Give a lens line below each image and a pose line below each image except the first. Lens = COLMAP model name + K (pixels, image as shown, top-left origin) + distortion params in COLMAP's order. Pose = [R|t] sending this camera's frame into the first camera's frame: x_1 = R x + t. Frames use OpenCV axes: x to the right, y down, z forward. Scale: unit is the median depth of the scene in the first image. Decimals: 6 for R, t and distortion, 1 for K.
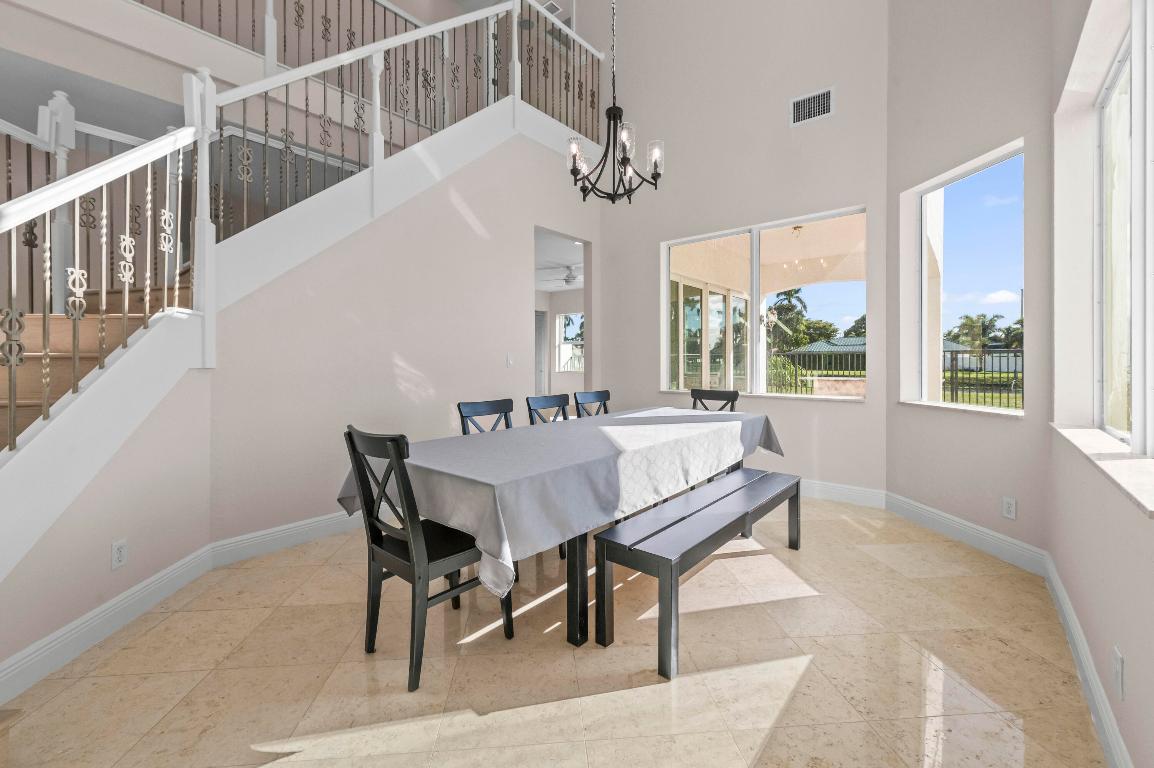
lens RADIAL K [[477.0, 0, 578.0], [0, 477.0, 360.6], [0, 0, 1]] dist [0.000102, 0.000011]
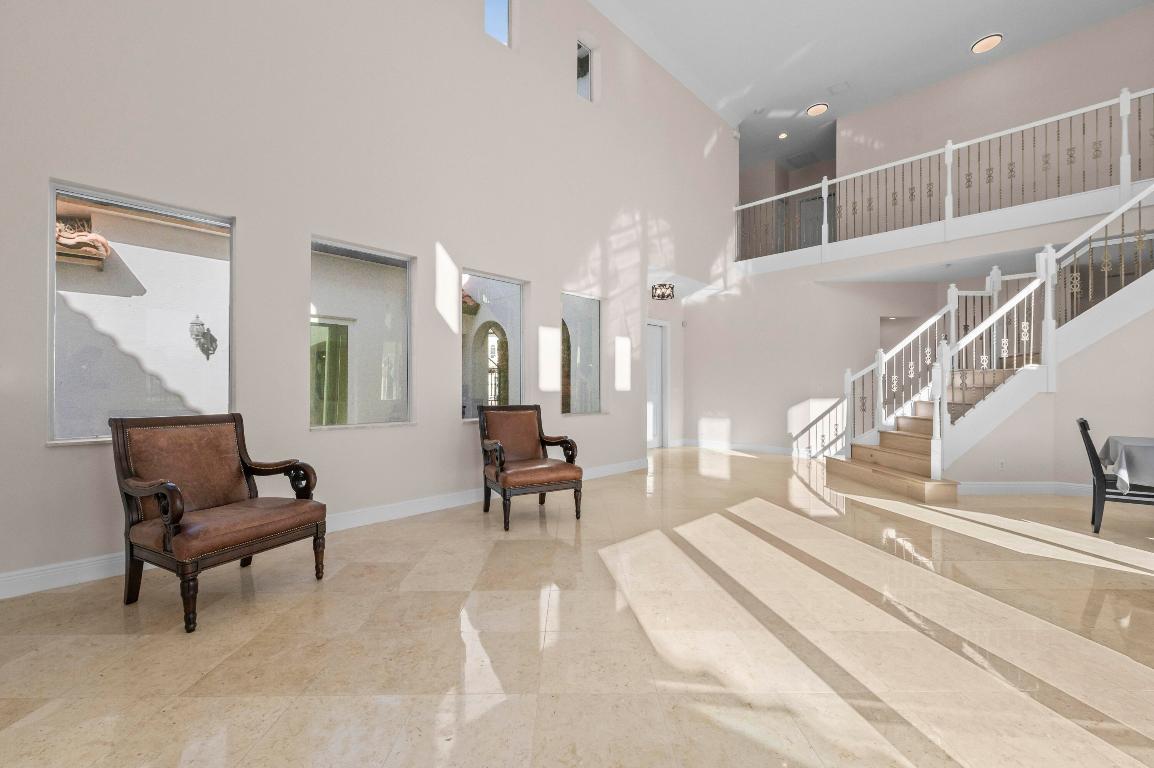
lens RADIAL K [[466.8, 0, 577.0], [0, 466.8, 384.0], [0, 0, 1]] dist [0.002833, 0.000143]
pose [[-0.078906, -0.005567, -0.996867, 1.127590], [-0.000455, 0.999985, -0.005548, -0.006689], [0.996882, 0.000016, -0.078907, -0.697958]]
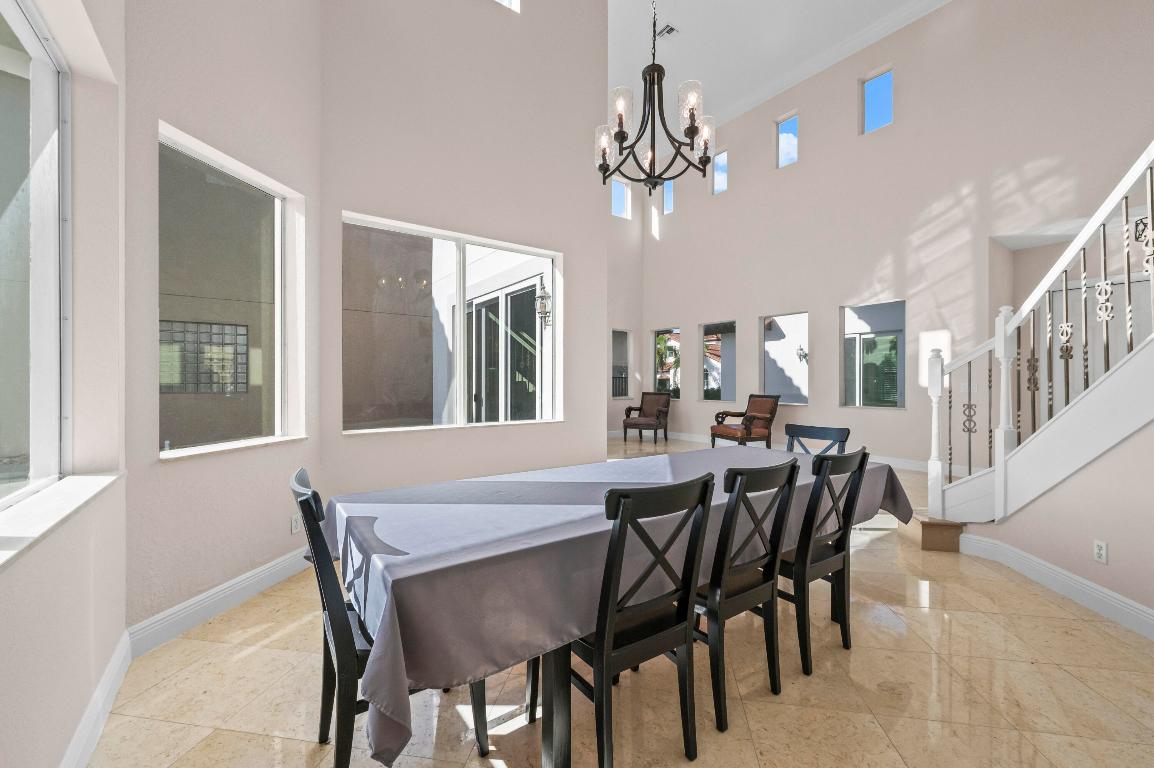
lens RADIAL K [[466.8, 0, 577.0], [0, 466.8, 384.0], [0, 0, 1]] dist [0.002833, 0.000143]
pose [[-0.965539, 0.004682, 0.260215, -0.005588], [0.005098, 0.999987, 0.000922, -0.012693], [-0.260208, 0.002217, -0.965550, 1.658540]]
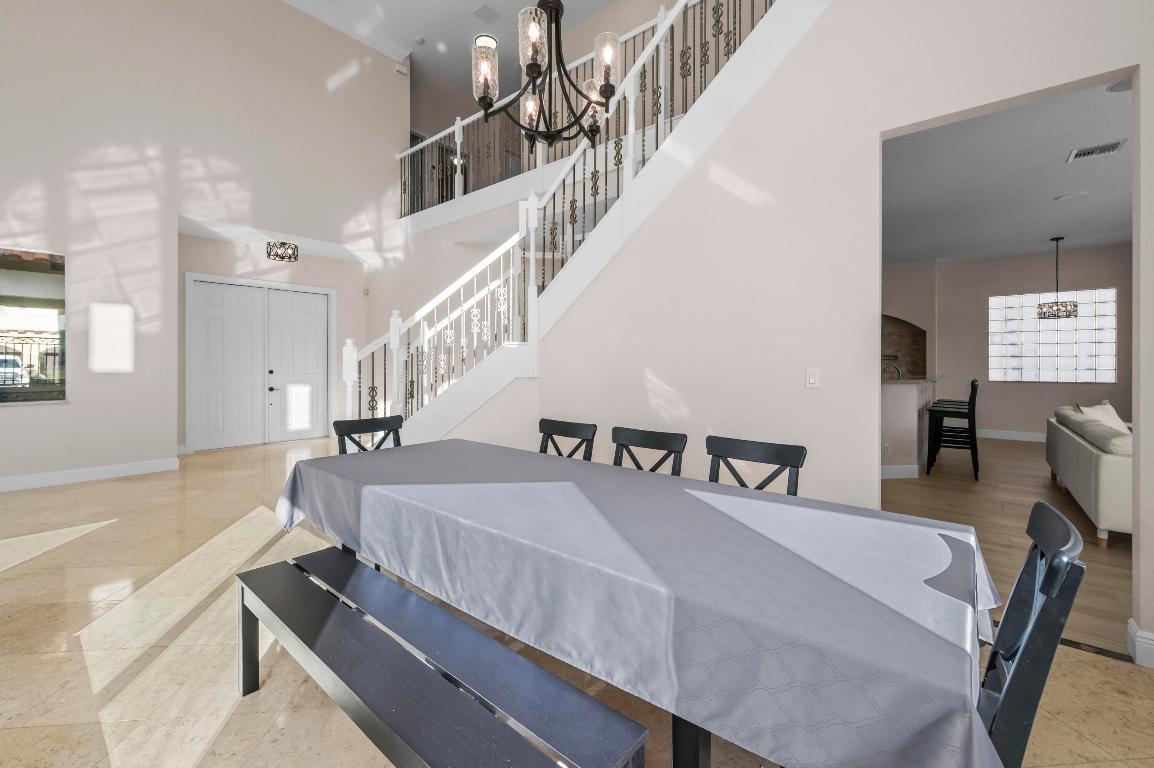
lens RADIAL K [[475.7, 0, 575.4], [0, 475.7, 361.8], [0, 0, 1]] dist [-0.001536, -0.000081]
pose [[-0.005614, 0.000878, -0.999984, 0.681109], [-0.002092, 0.999997, 0.000890, -0.031470], [0.999982, 0.002096, -0.005612, 0.962315]]
